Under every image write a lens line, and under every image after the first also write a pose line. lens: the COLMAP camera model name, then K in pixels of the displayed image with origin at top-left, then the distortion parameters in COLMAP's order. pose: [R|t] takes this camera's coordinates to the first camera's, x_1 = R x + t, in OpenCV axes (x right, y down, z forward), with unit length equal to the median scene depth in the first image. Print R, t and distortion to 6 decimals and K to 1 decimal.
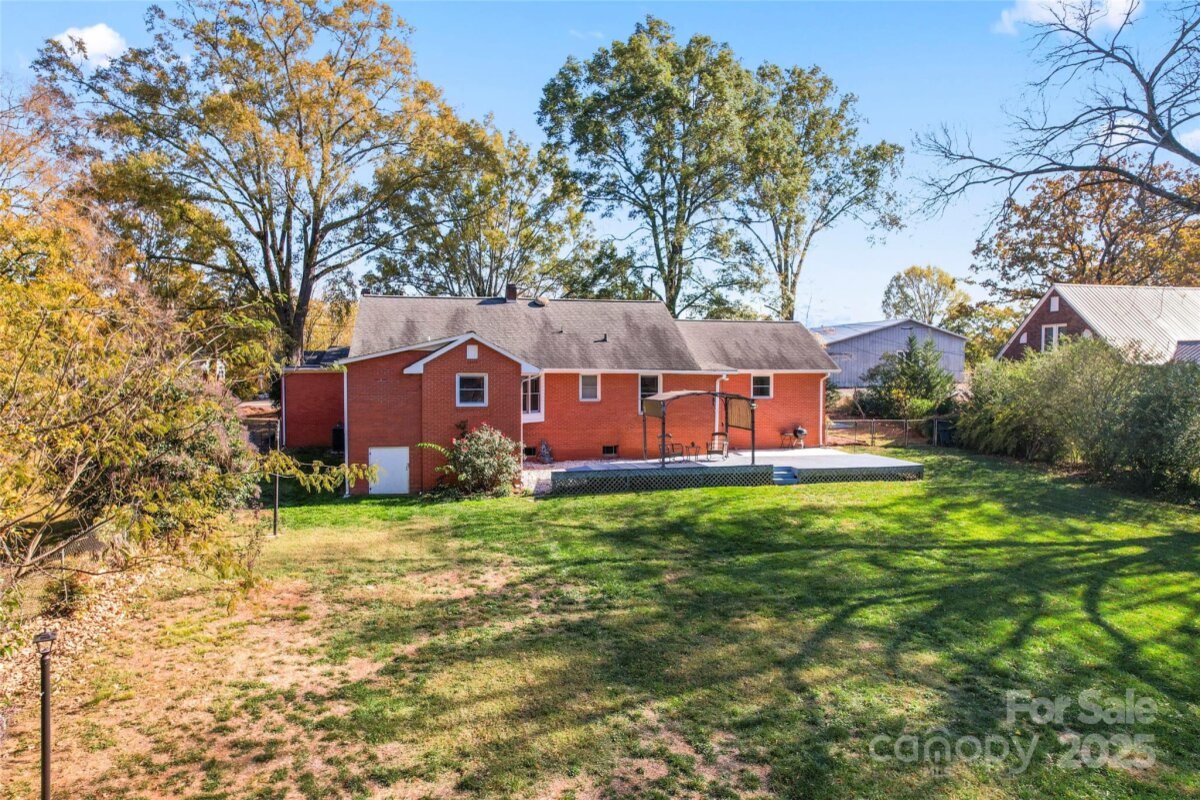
lens RADIAL K [[774.2, 0, 600.0], [0, 774.2, 400.0], [0, 0, 1]] dist [-0.042391, 0.033017]
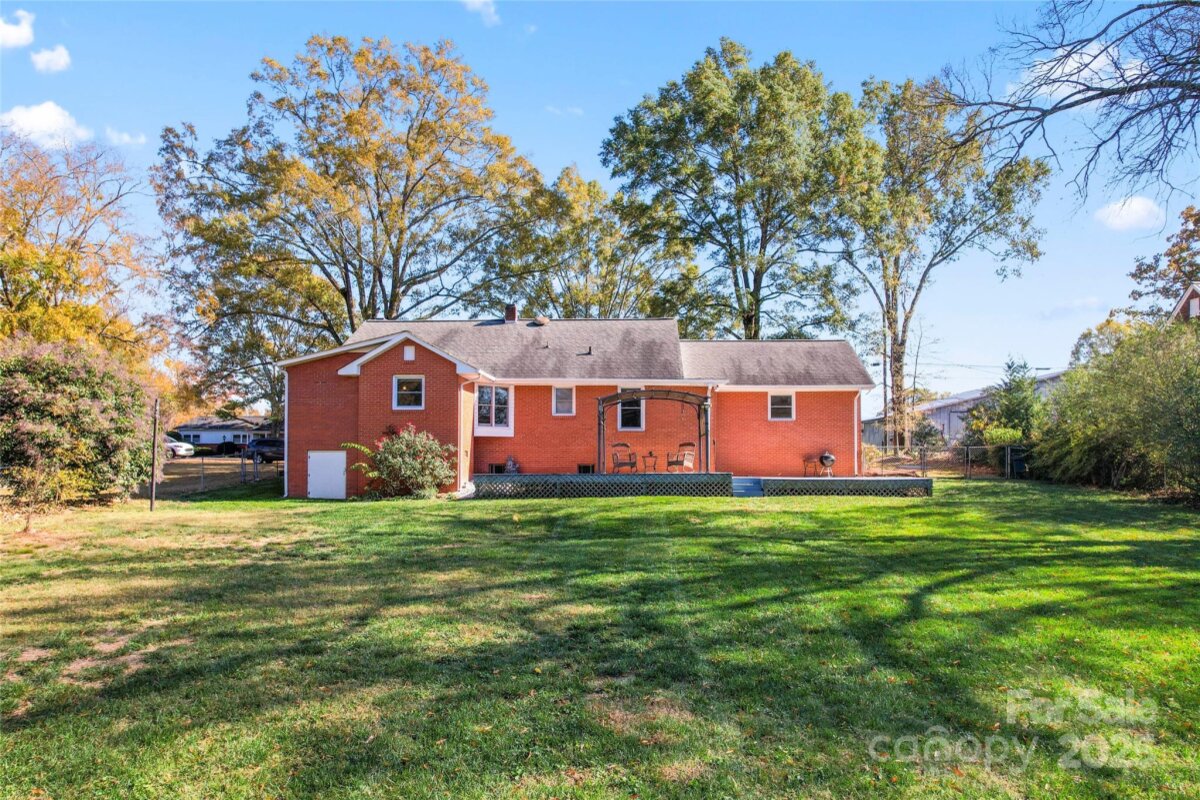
lens RADIAL K [[778.0, 0, 596.5], [0, 778.0, 443.2], [0, 0, 1]] dist [-0.043404, 0.042448]
pose [[0.966556, -0.006743, -0.256367, 0.269268], [-0.010544, 0.997764, -0.065996, 0.097558], [0.256239, 0.066491, 0.964324, 0.116473]]
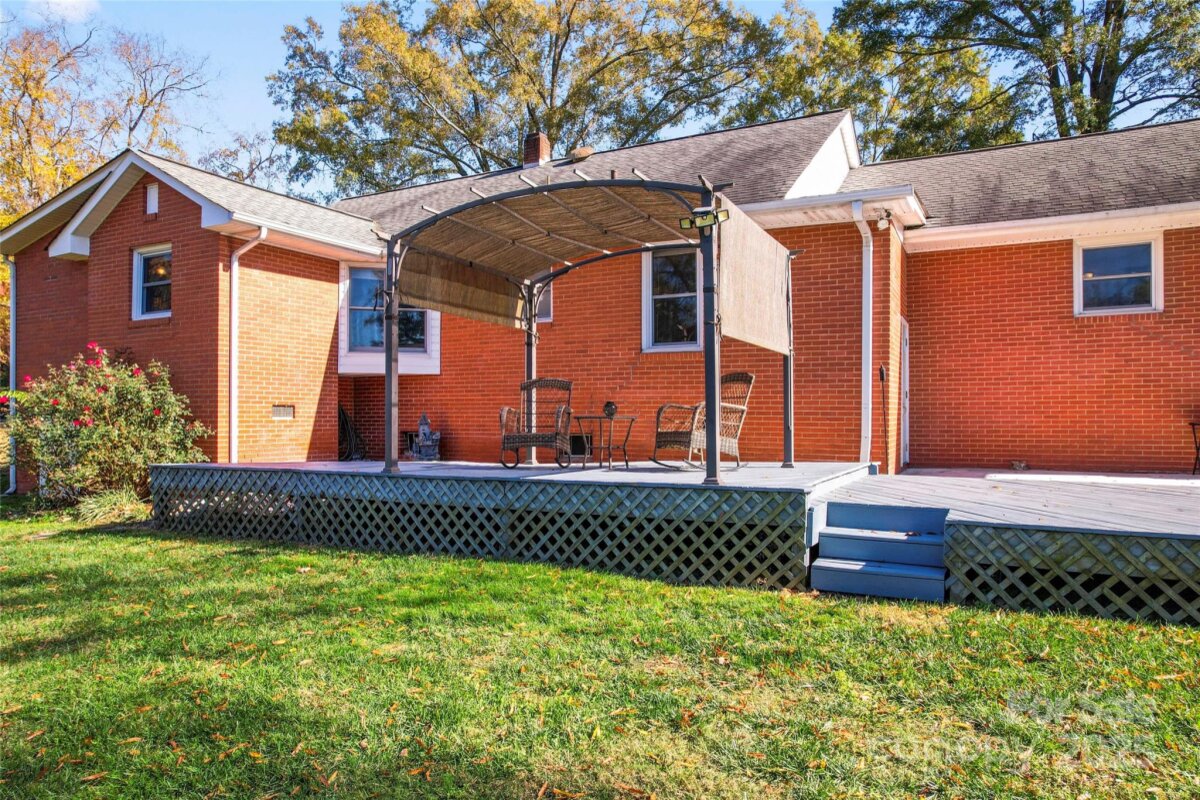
lens RADIAL K [[764.6, 0, 598.0], [0, 764.6, 419.7], [0, 0, 1]] dist [-0.034287, -0.000711]
pose [[0.770480, 0.001035, -0.637463, 0.280213], [-0.022853, 0.999401, -0.025999, 0.064323], [0.637054, 0.034599, 0.770042, 0.725841]]
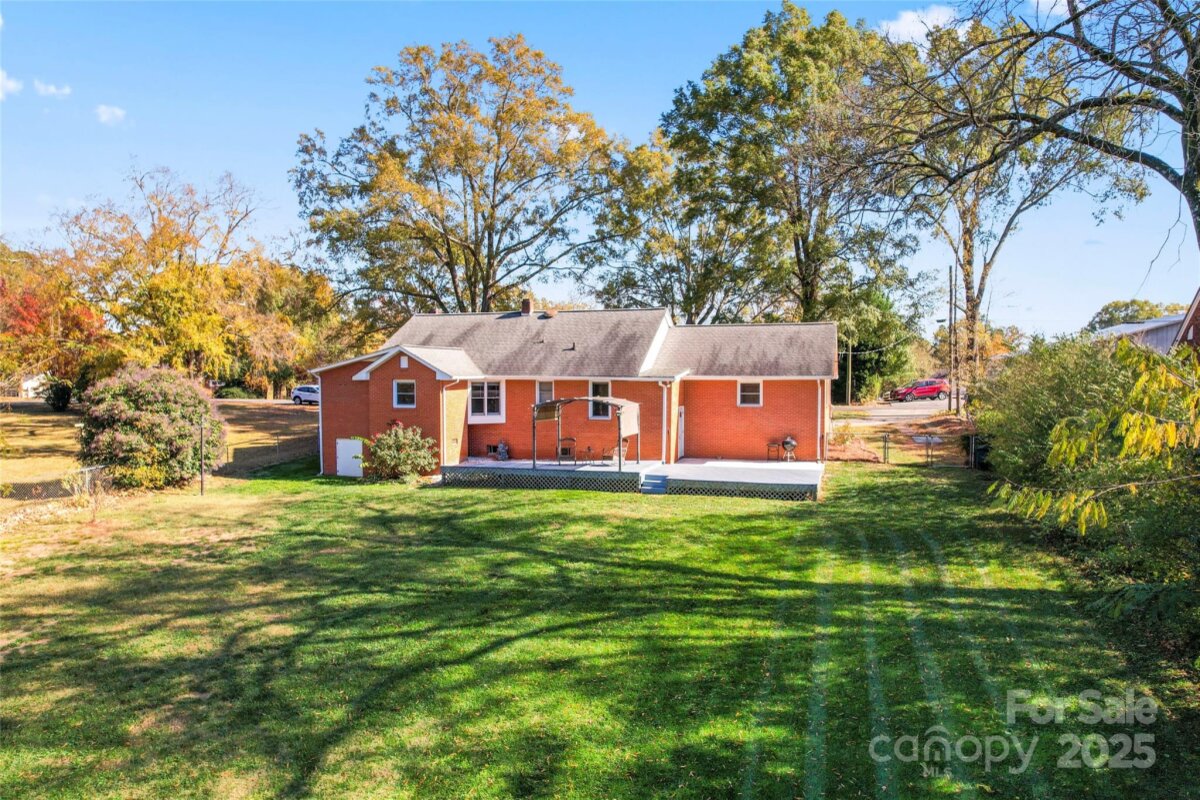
lens RADIAL K [[764.6, 0, 598.0], [0, 764.6, 419.7], [0, 0, 1]] dist [-0.034287, -0.000711]
pose [[0.866115, 0.028258, -0.499045, 0.599885], [-0.017359, 0.999499, 0.026468, -0.008403], [0.499543, -0.014262, 0.866172, 0.110428]]
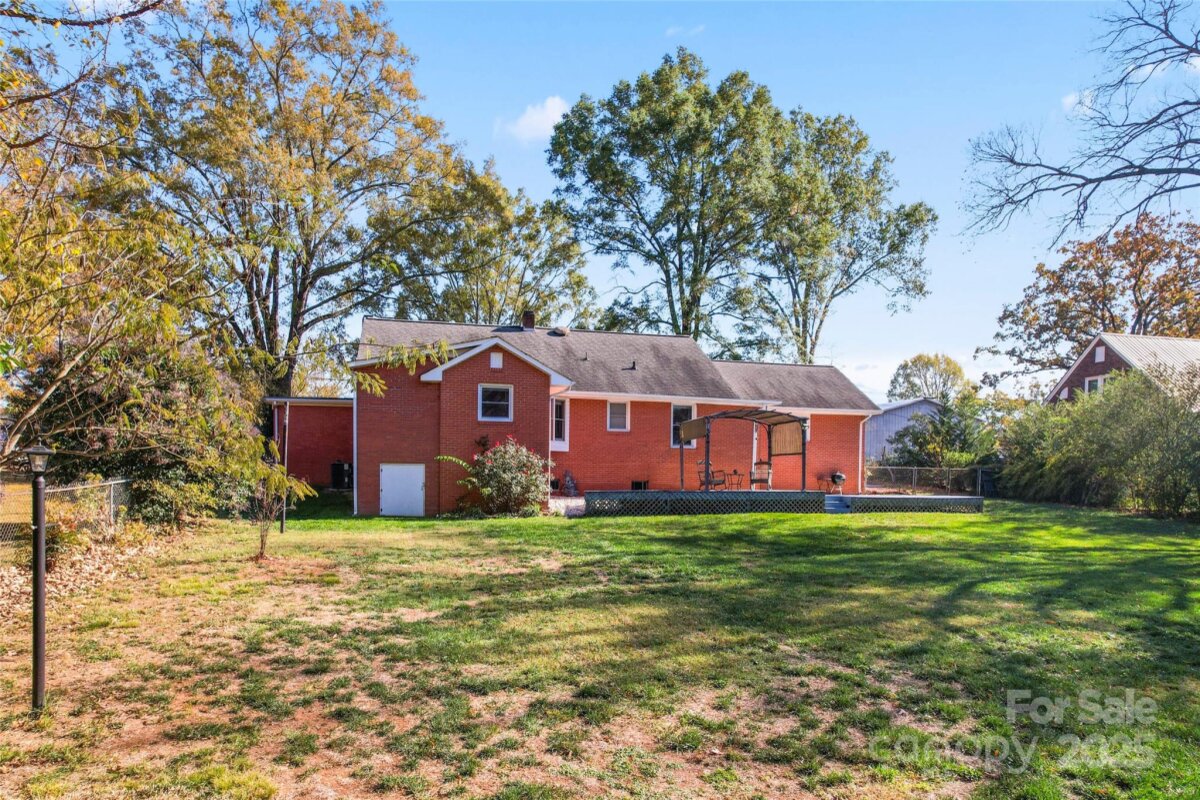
lens RADIAL K [[795.3, 0, 606.7], [0, 795.3, 518.1], [0, 0, 1]] dist [-0.029222, 0.001599]
pose [[0.999518, 0.009208, 0.029635, -0.055067], [-0.009492, 0.999910, 0.009446, 0.097494], [-0.029546, -0.009723, 0.999516, 0.062903]]
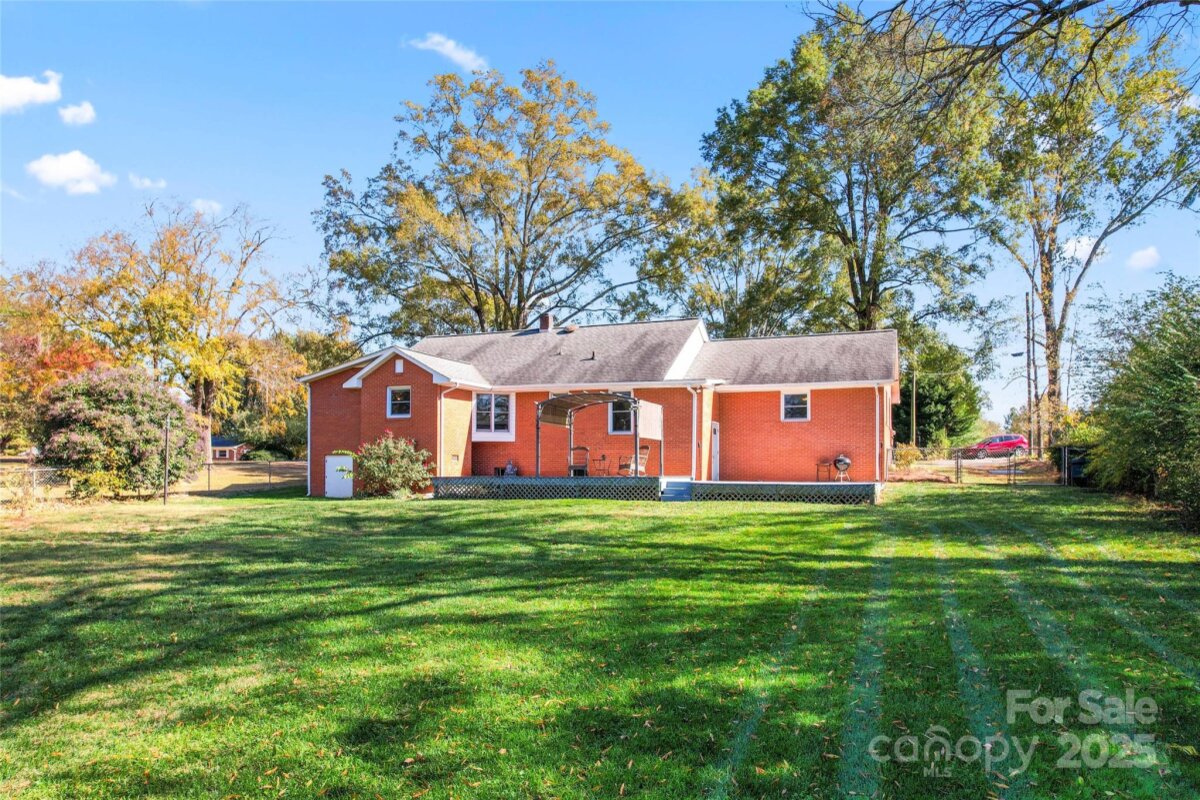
lens RADIAL K [[778.4, 0, 602.3], [0, 778.4, 478.9], [0, 0, 1]] dist [-0.044835, 0.023762]
pose [[0.832271, 0.009206, -0.554293, 0.574583], [-0.024822, 0.999478, -0.020671, 0.093972], [0.553814, 0.030963, 0.832065, 0.239863]]
